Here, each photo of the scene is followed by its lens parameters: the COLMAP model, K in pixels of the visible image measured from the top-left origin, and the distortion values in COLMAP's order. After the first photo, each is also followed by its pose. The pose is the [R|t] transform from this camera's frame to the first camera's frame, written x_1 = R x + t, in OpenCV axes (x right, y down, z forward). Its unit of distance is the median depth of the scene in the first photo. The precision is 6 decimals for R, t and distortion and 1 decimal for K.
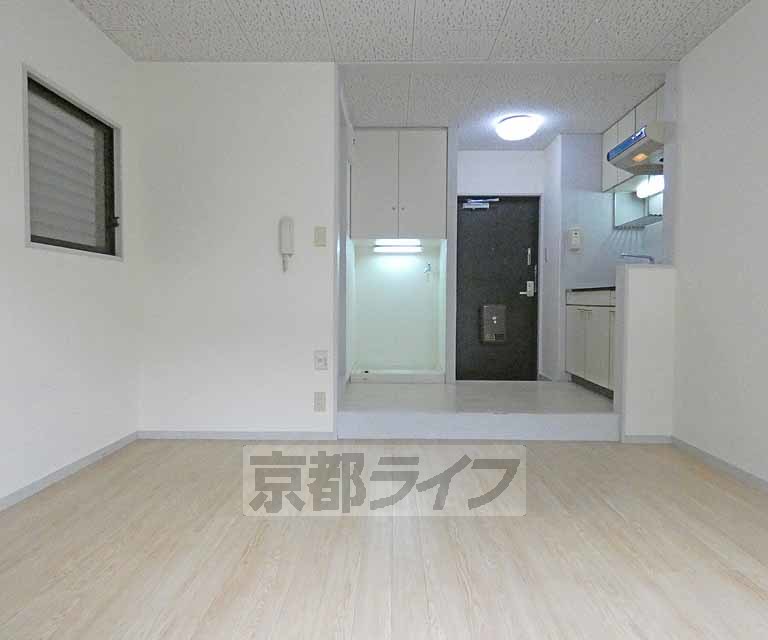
lens RADIAL K [[507.7, 0, 380.1], [0, 507.7, 321.9], [0, 0, 1]] dist [-0.004498, -0.003469]
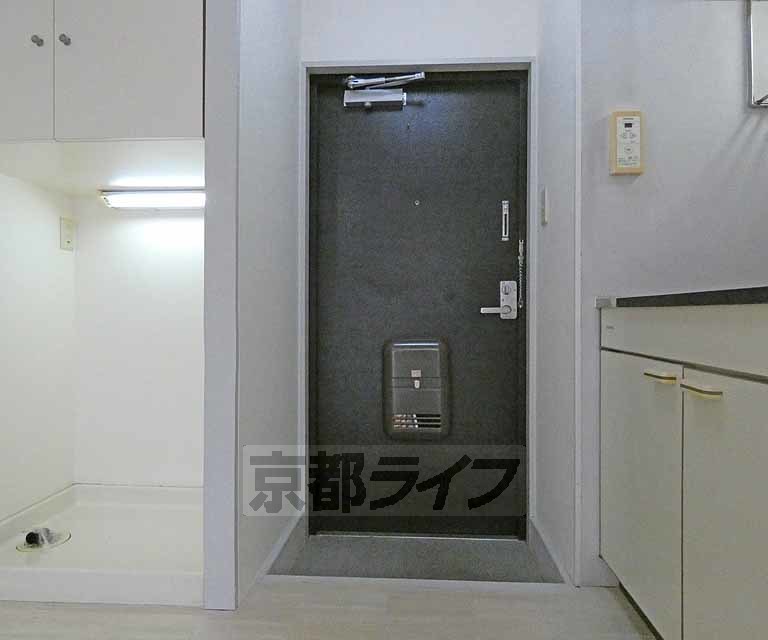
lens RADIAL K [[507.7, 0, 391.4], [0, 507.7, 317.6], [0, 0, 1]] dist [-0.004498, -0.003469]
pose [[0.999490, 0.001816, -0.031867, 0.253682], [-0.003086, 0.999201, -0.039847, -0.041117], [0.031769, 0.039925, 0.998698, 0.698970]]
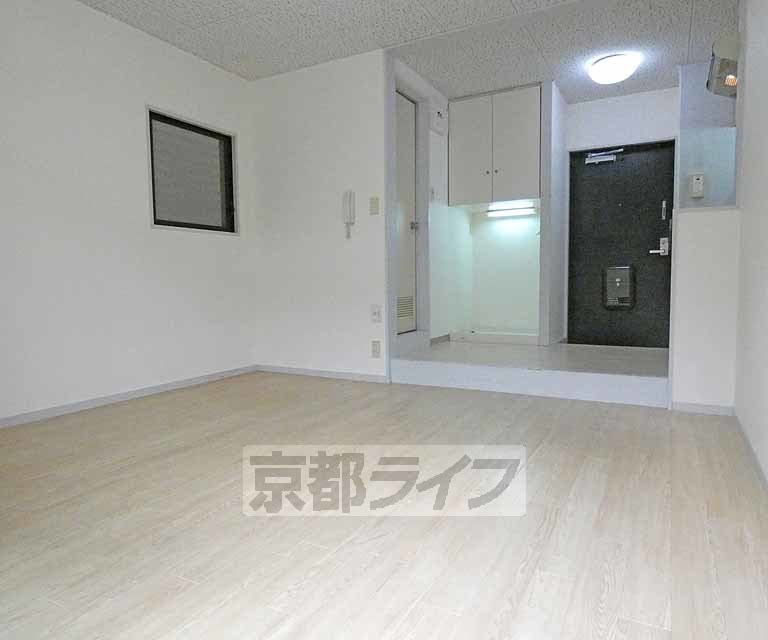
lens RADIAL K [[507.7, 0, 395.3], [0, 507.7, 318.9], [0, 0, 1]] dist [-0.004498, -0.003469]
pose [[0.892807, 0.019112, -0.450034, 0.325765], [-0.000974, 0.999179, 0.040500, 0.030168], [0.450439, -0.035720, 0.892092, -0.009238]]
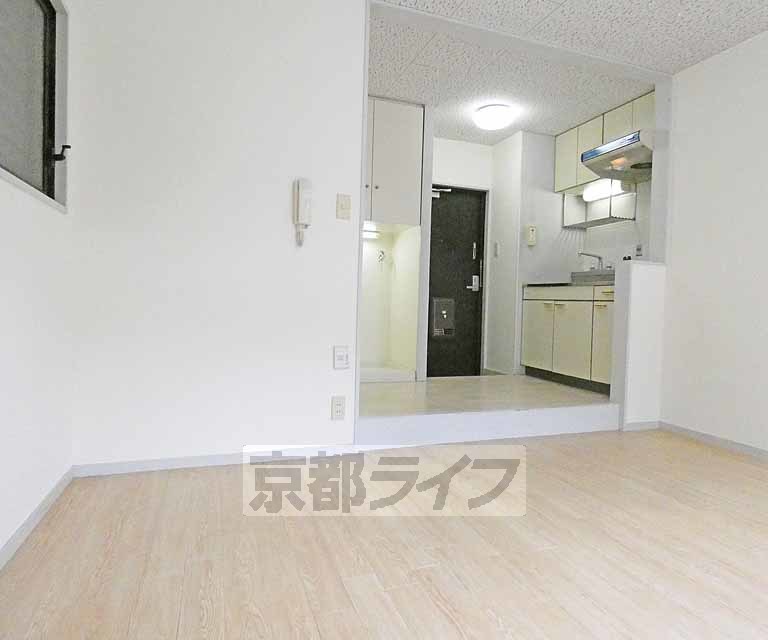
lens RADIAL K [[507.7, 0, 407.9], [0, 507.7, 321.9], [0, 0, 1]] dist [-0.004498, -0.003469]
pose [[0.924350, 0.007437, 0.381473, -0.242435], [-0.008788, 0.999960, 0.001800, 0.011345], [-0.381444, -0.005016, 0.924378, 0.150494]]
